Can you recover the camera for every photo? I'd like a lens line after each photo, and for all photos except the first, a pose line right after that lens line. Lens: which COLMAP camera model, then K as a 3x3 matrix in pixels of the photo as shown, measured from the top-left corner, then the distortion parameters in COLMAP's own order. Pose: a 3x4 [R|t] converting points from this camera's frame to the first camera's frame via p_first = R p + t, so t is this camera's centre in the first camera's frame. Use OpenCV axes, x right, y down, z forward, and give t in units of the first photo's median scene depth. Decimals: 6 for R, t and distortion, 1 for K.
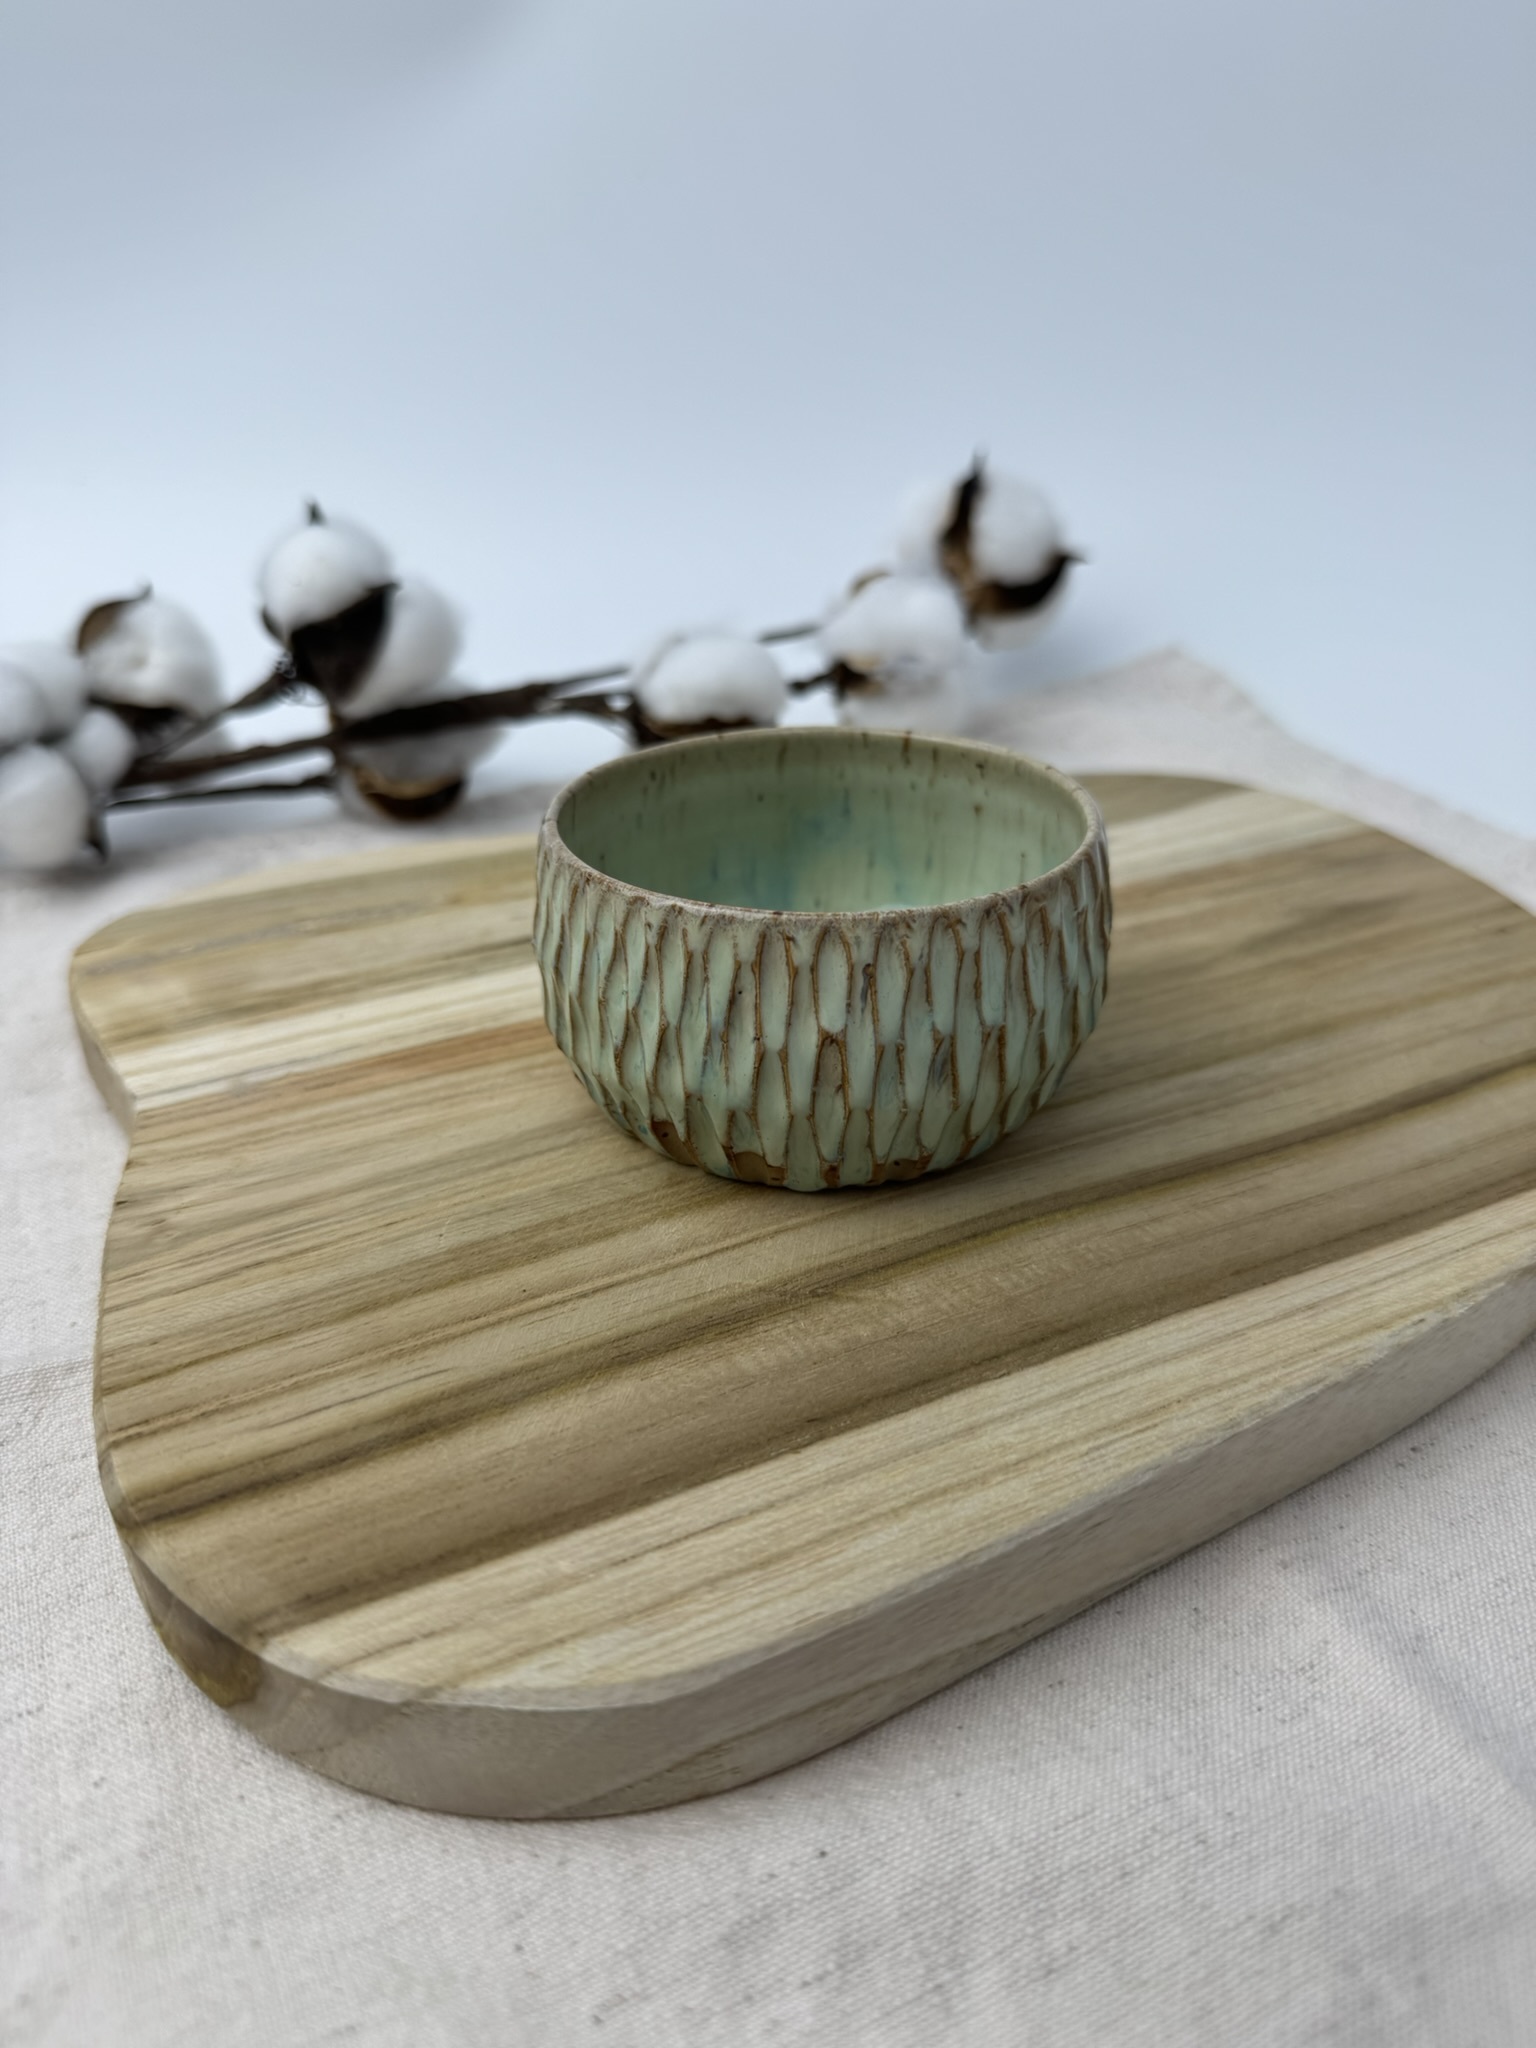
lens RADIAL K [[1468.3, 0, 769.9], [0, 1468.3, 1043.8], [0, 0, 1]] dist [0.027673, -0.080952]
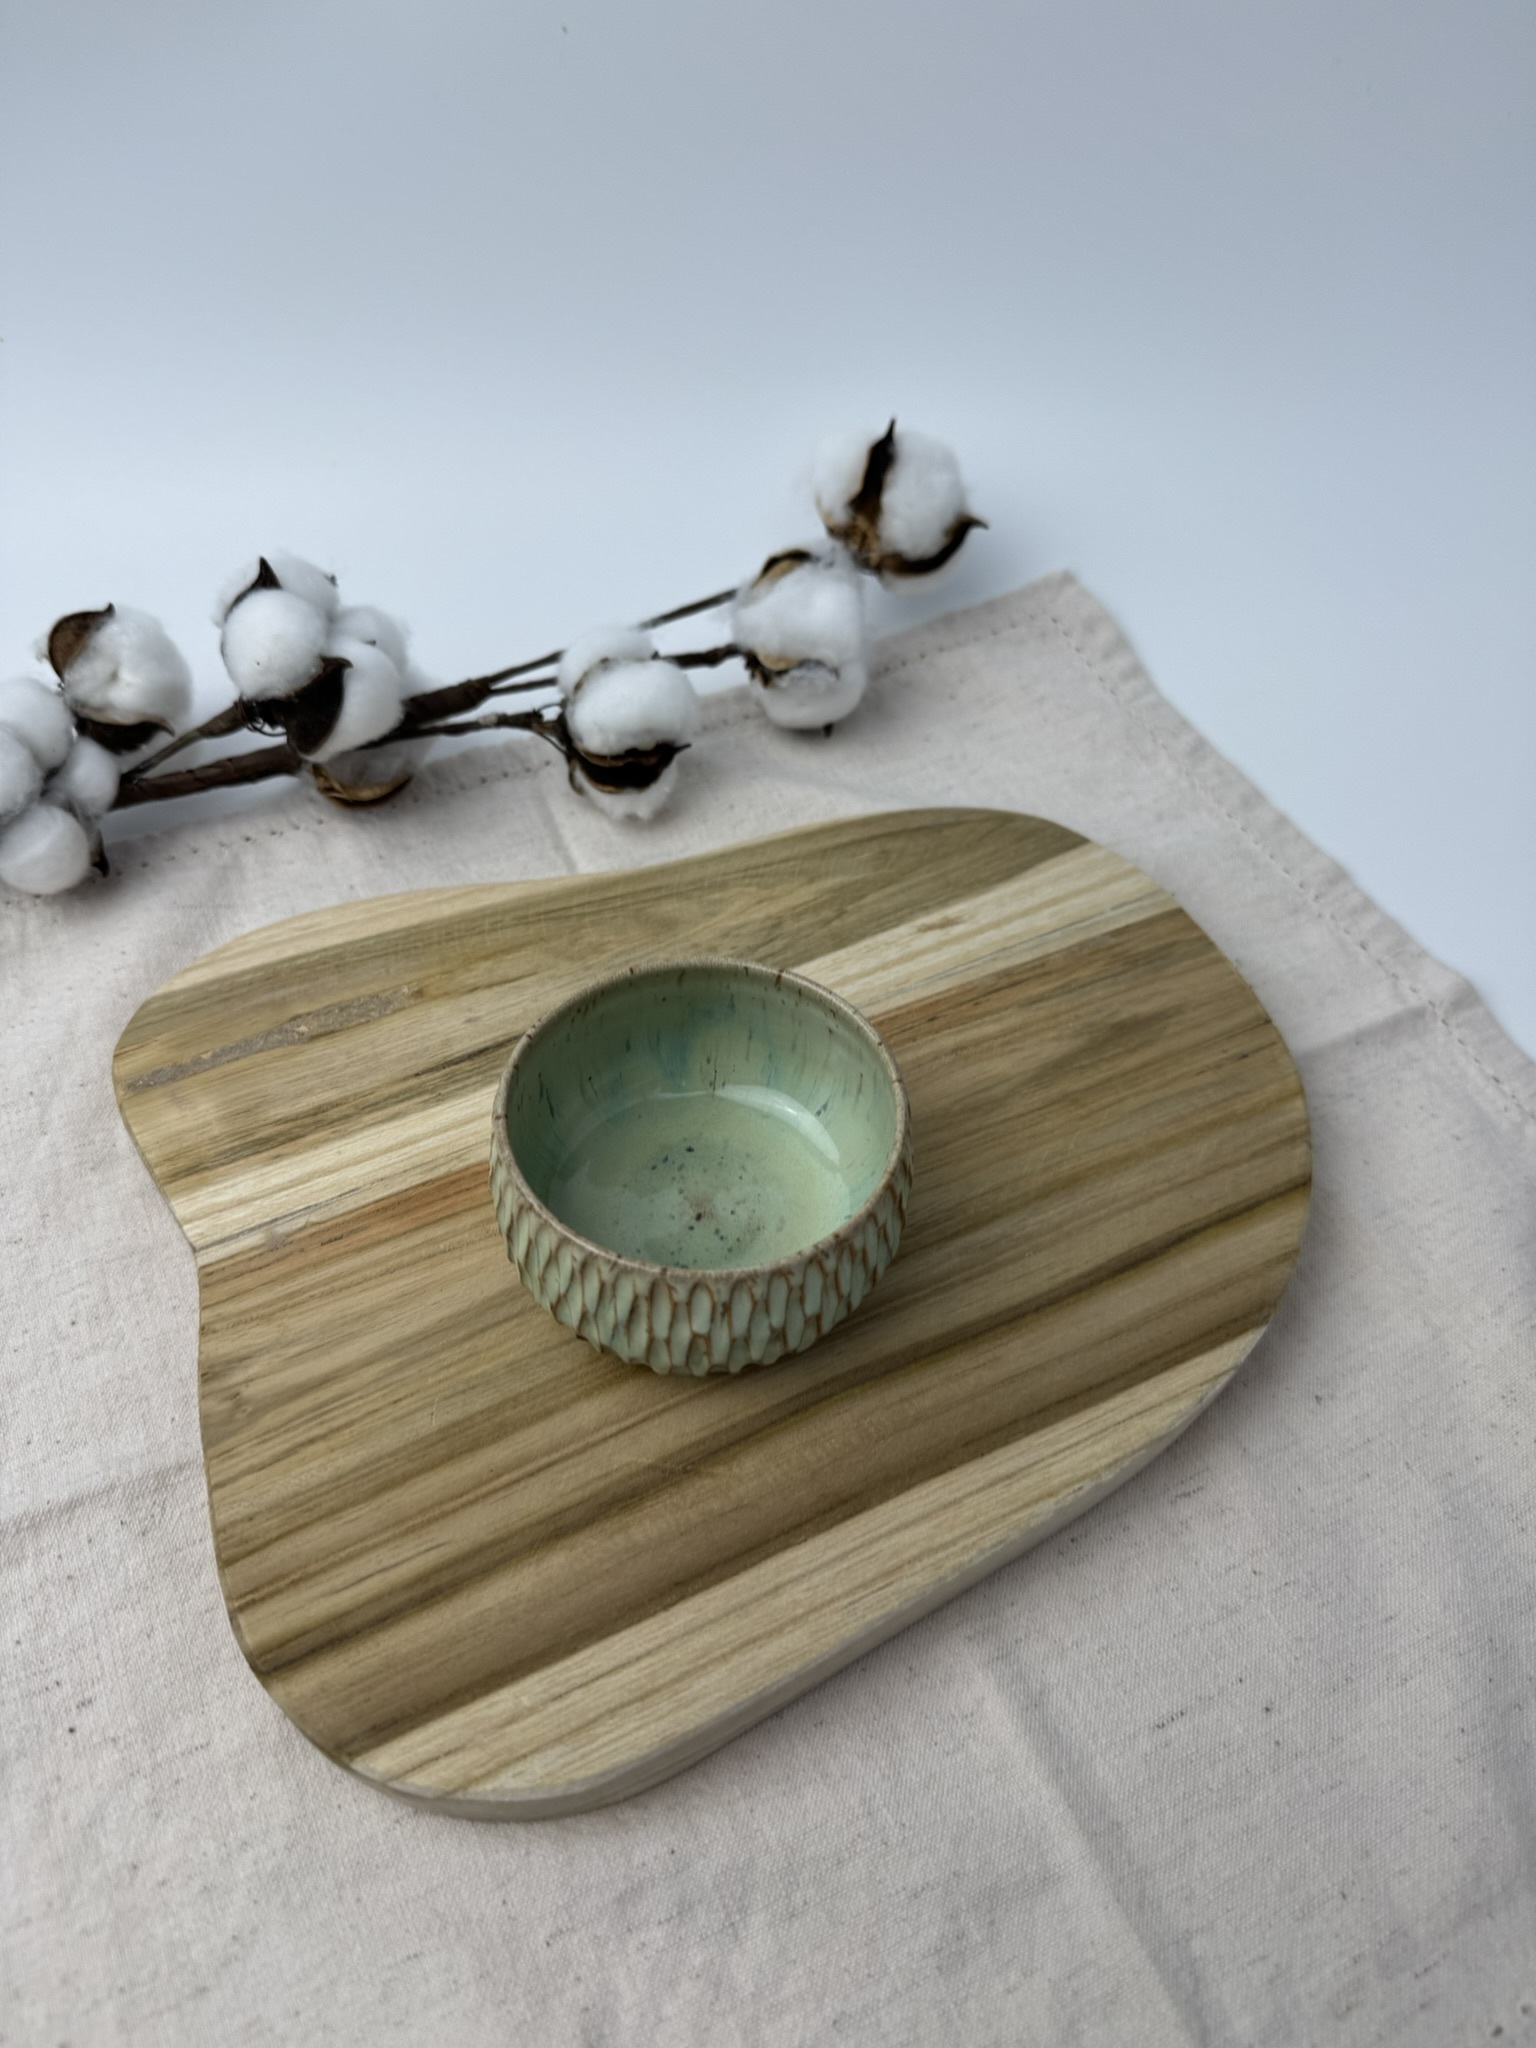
lens RADIAL K [[1453.6, 0, 767.4], [0, 1453.6, 1020.2], [0, 0, 1]] dist [0.036580, -0.089087]
pose [[0.998639, 0.022783, 0.046914, 0.037293], [-0.036954, 0.943875, 0.328230, -0.833415], [-0.036803, -0.329517, 0.943432, -0.293389]]
